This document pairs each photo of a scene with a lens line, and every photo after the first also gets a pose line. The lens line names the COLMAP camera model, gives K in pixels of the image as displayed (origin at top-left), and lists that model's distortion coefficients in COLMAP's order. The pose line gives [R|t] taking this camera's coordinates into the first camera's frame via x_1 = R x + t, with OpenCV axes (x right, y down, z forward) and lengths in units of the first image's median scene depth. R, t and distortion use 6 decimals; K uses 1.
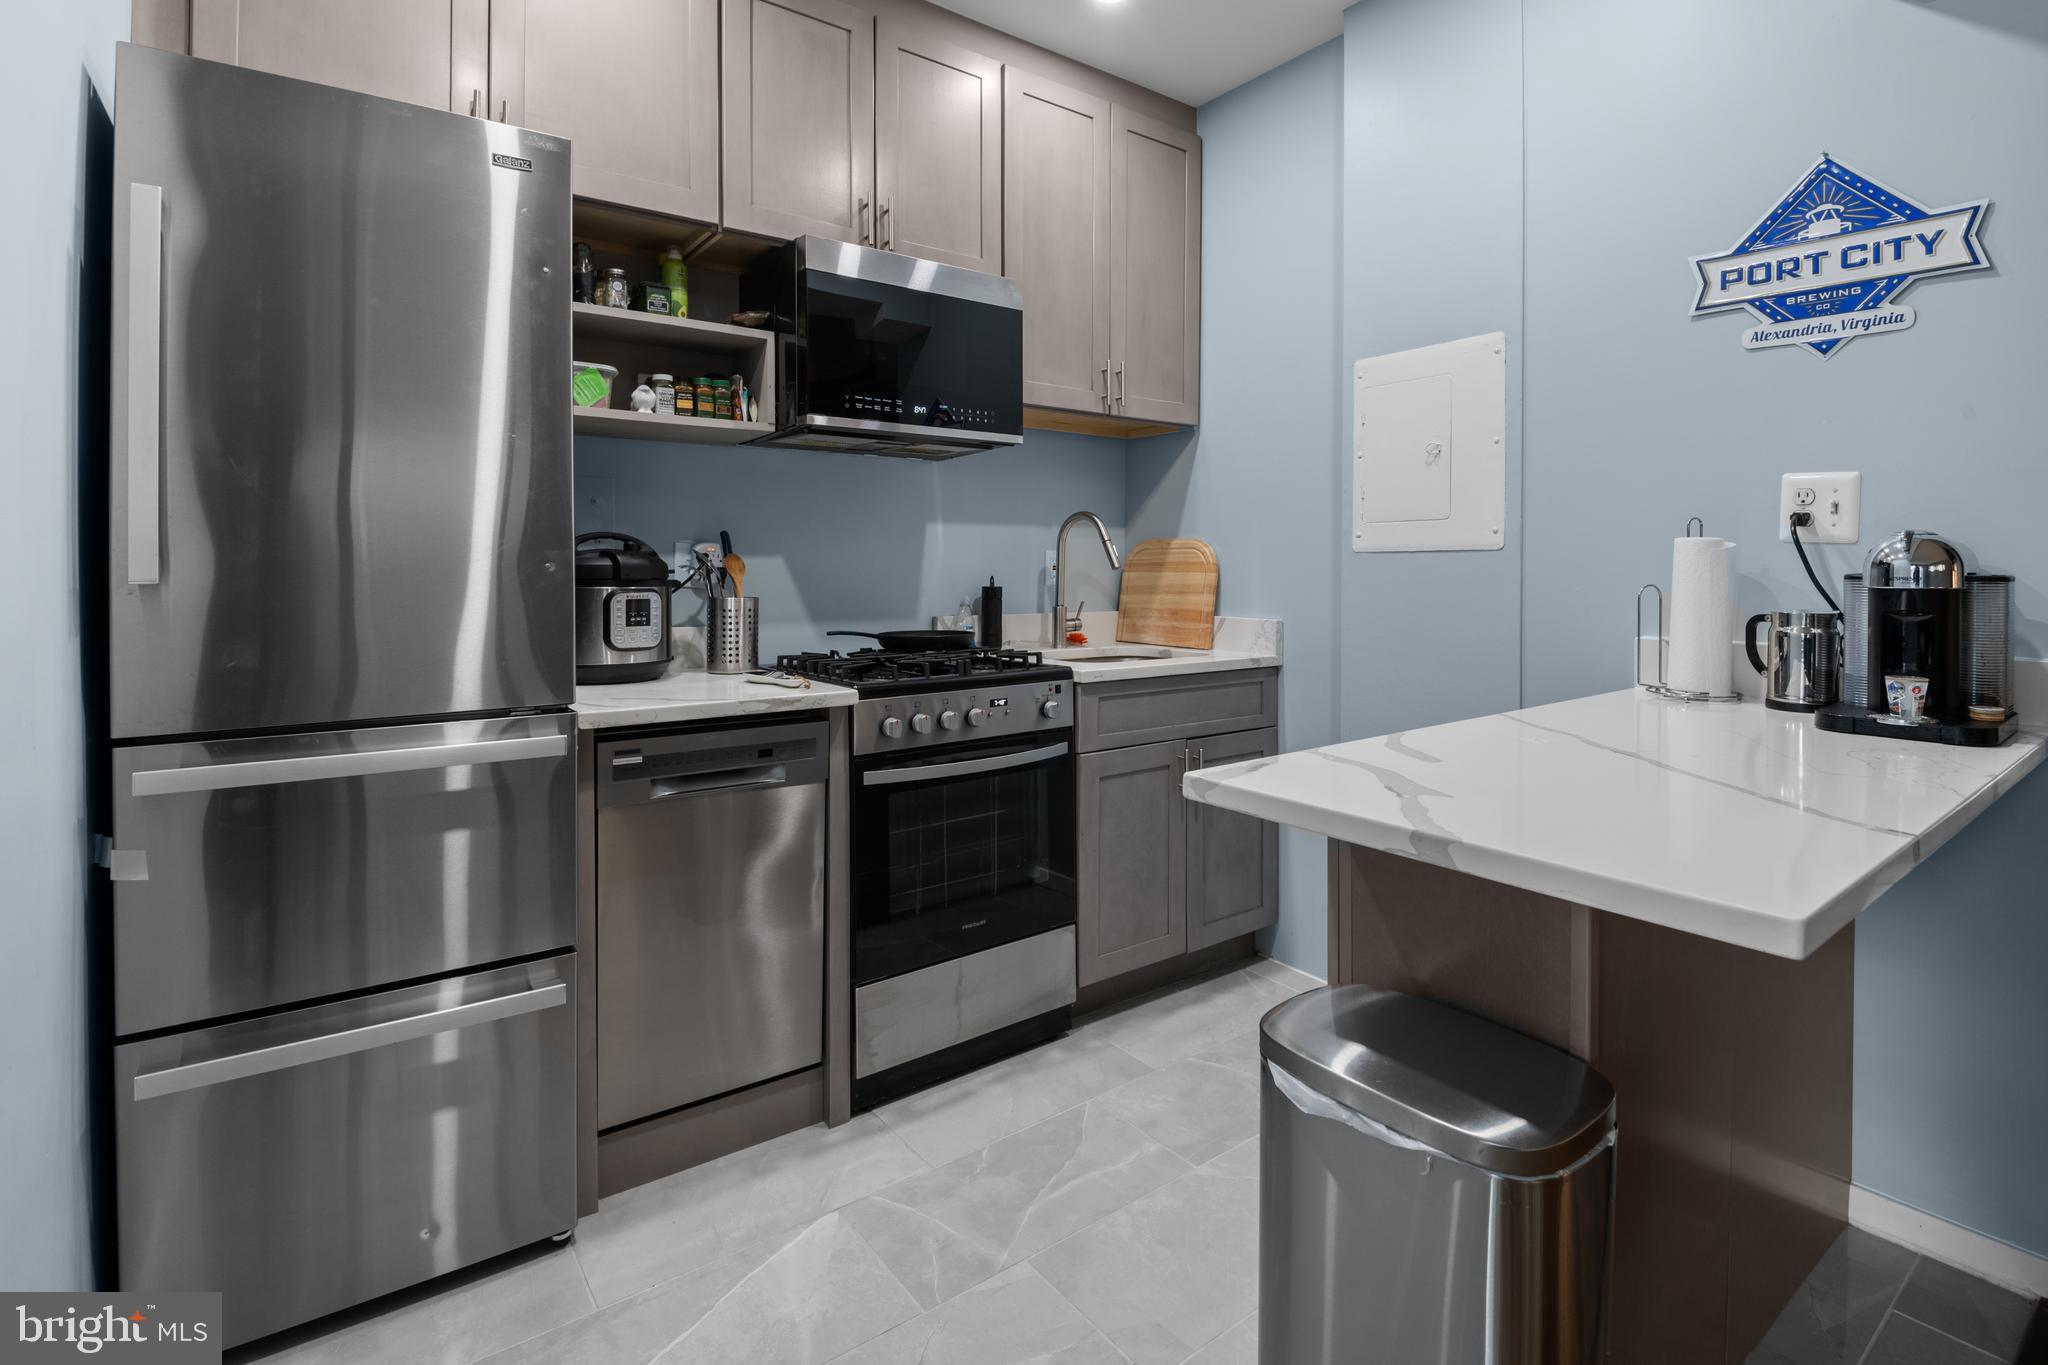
lens RADIAL K [[972.3, 0, 1029.4], [0, 972.3, 570.2], [0, 0, 1]] dist [0.010962, -0.020941]
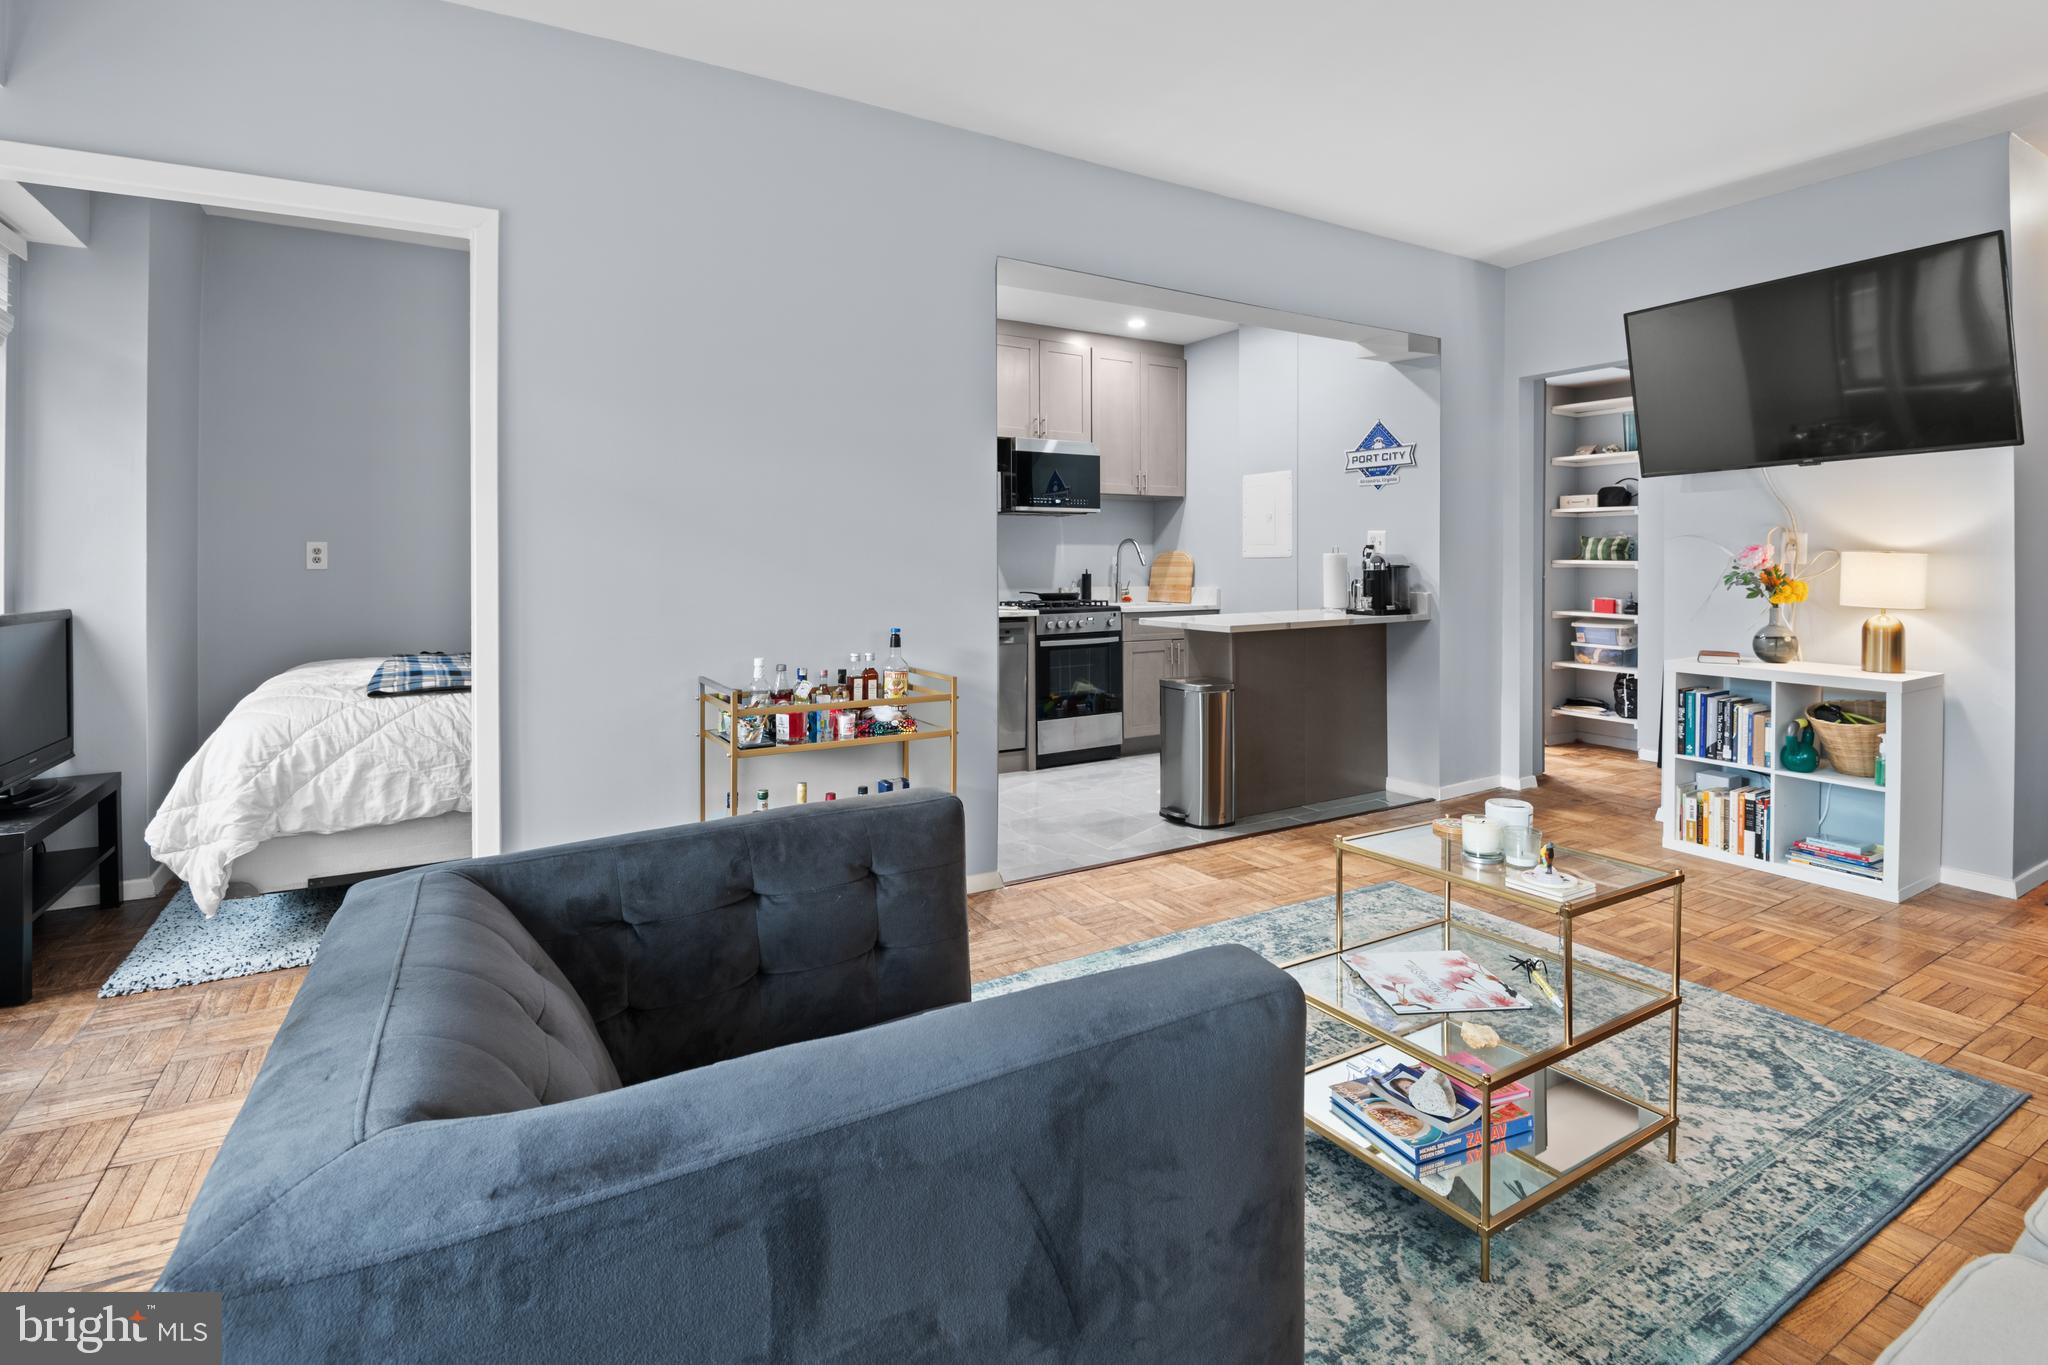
lens RADIAL K [[977.4, 0, 1005.7], [0, 977.4, 569.8], [0, 0, 1]] dist [-0.016618, -0.008140]
pose [[0.993654, -0.004517, -0.112393, 0.039228], [0.004809, 0.999986, 0.002326, 0.002980], [0.112381, -0.002851, 0.993661, -1.692746]]
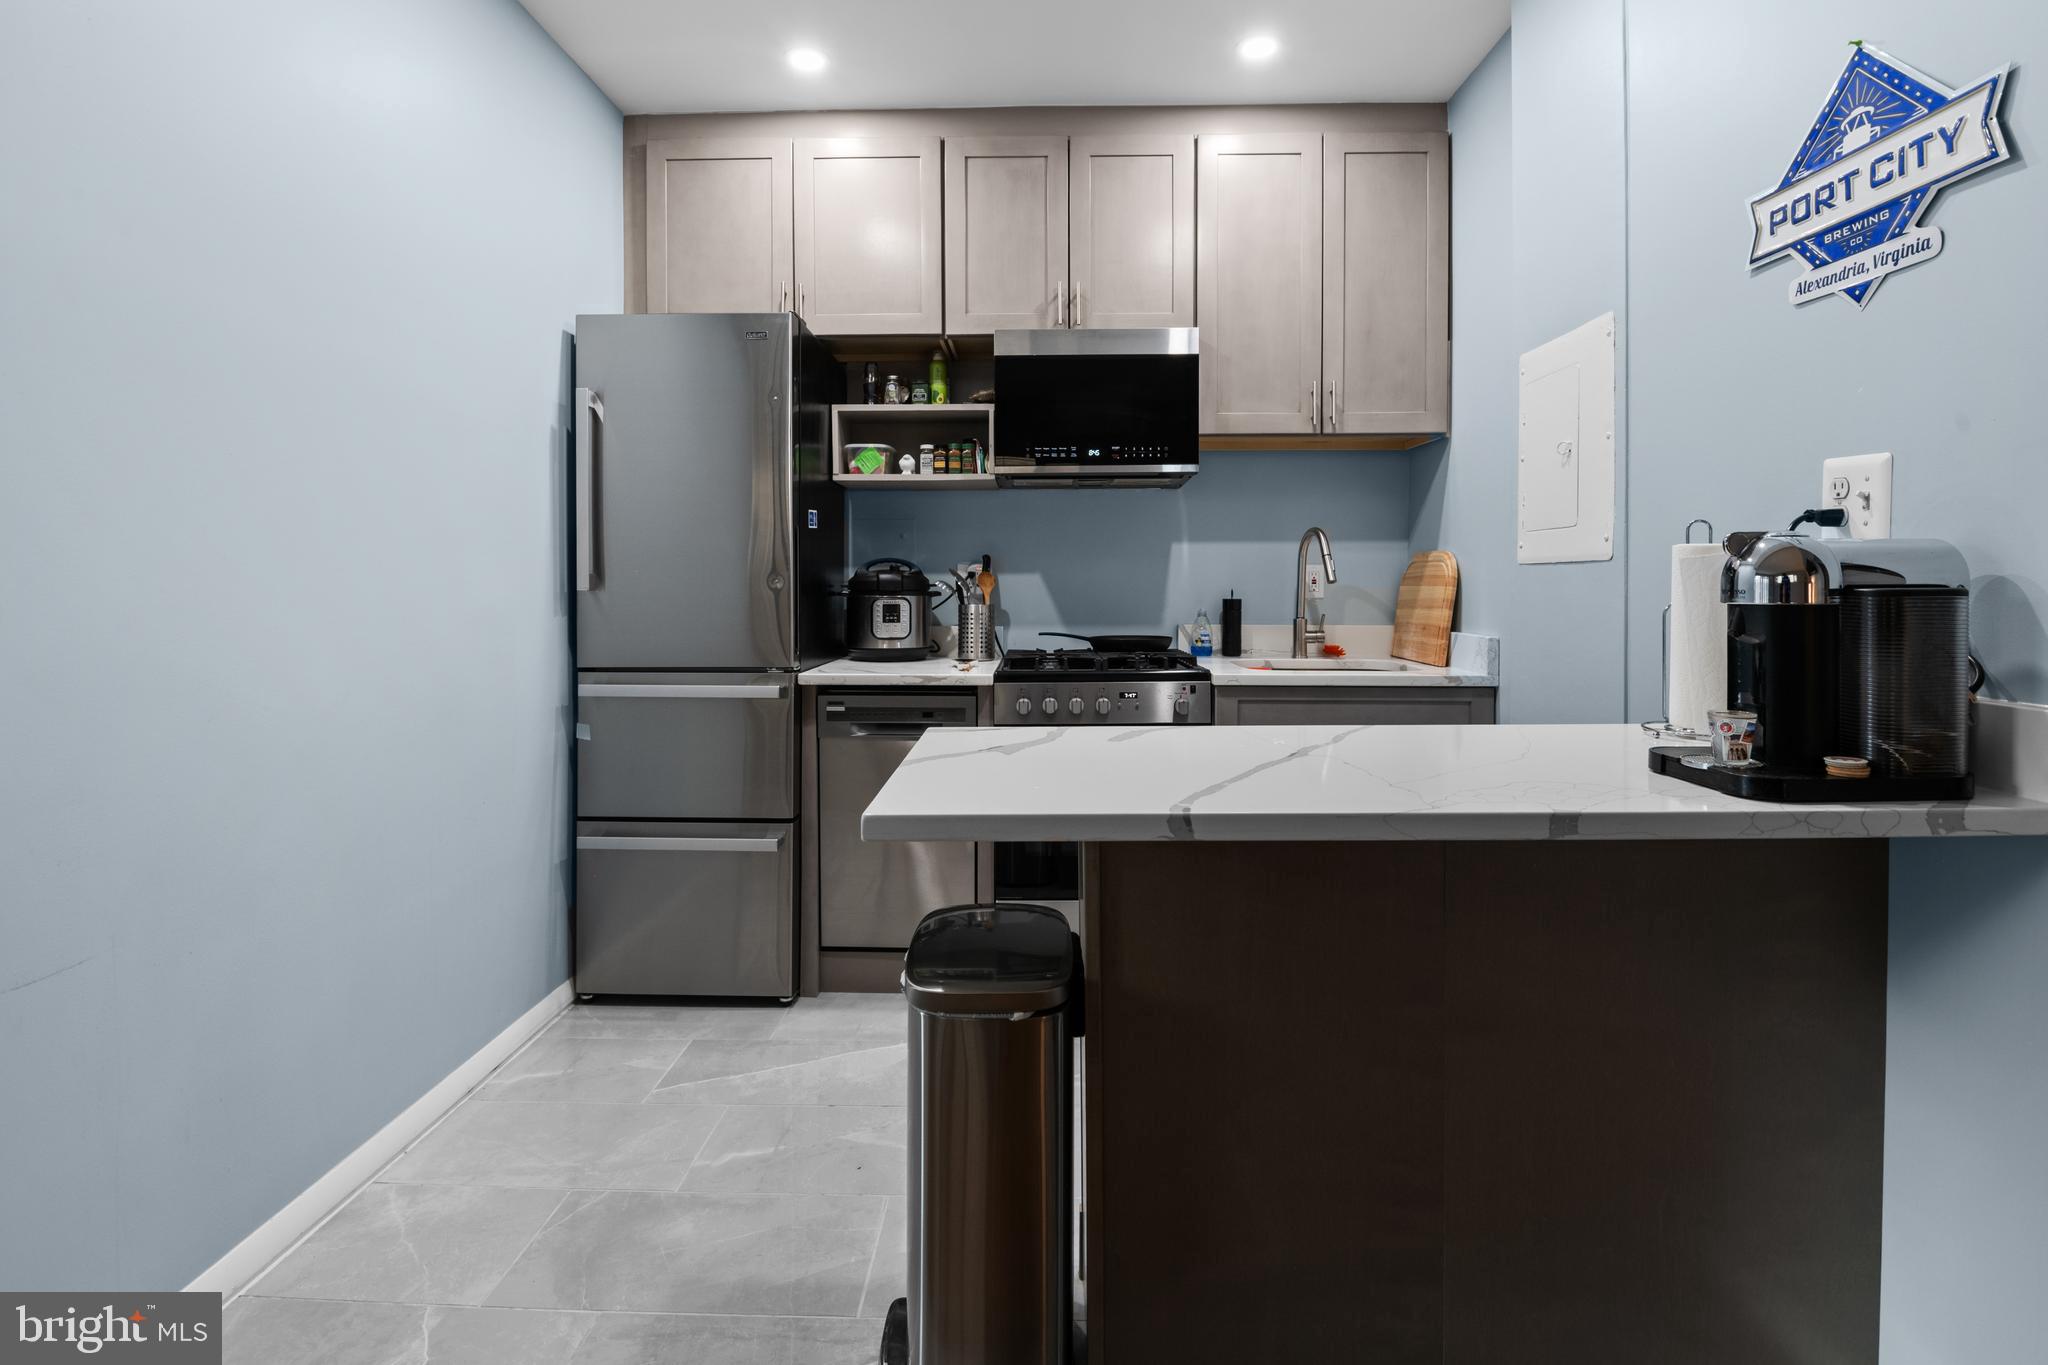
lens RADIAL K [[965.6, 0, 1027.6], [0, 965.6, 583.9], [0, 0, 1]] dist [0.001751, -0.011354]
pose [[0.787509, -0.001178, -0.616302, 0.652074], [0.000430, 0.999999, -0.001362, 0.001660], [0.616303, 0.000807, 0.787509, -0.007030]]
